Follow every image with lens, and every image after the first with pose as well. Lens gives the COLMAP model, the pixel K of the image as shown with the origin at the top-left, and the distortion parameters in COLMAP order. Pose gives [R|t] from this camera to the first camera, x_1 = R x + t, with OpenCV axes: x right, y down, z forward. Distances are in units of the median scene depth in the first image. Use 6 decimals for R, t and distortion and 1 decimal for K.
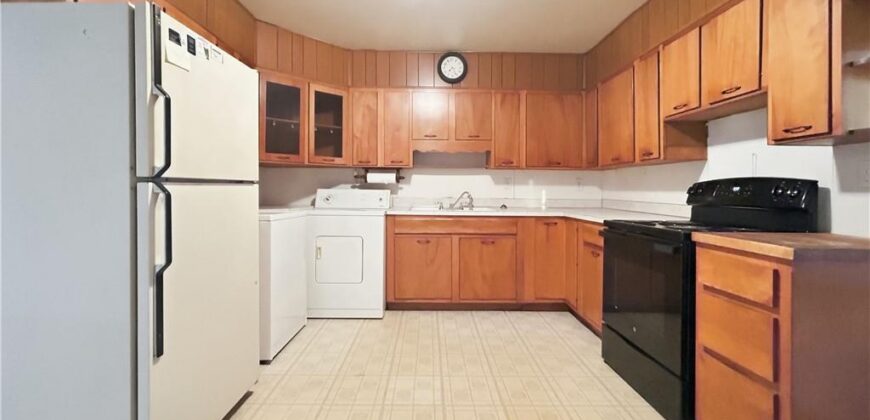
lens RADIAL K [[392.4, 0, 435.0], [0, 392.4, 210.0], [0, 0, 1]] dist [0.000085, -0.000005]
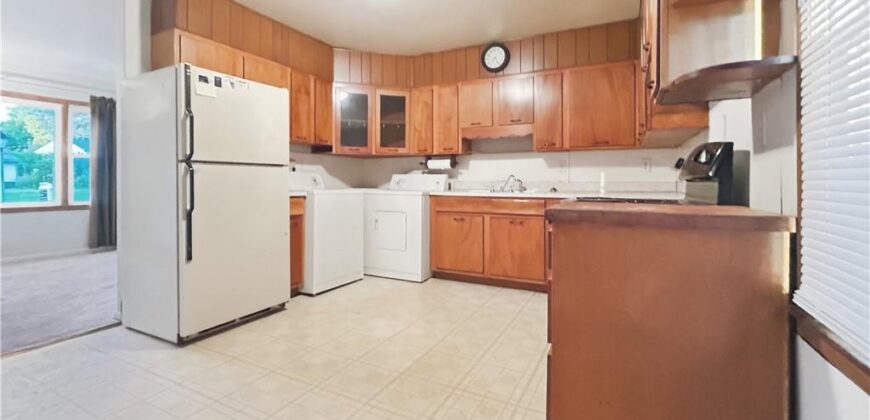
lens RADIAL K [[392.4, 0, 435.0], [0, 392.4, 210.0], [0, 0, 1]] dist [0.000085, -0.000005]
pose [[0.874420, 0.026921, -0.484422, 0.435633], [-0.020372, 0.999616, 0.018779, 0.033163], [0.484741, -0.006552, 0.874633, -0.009132]]
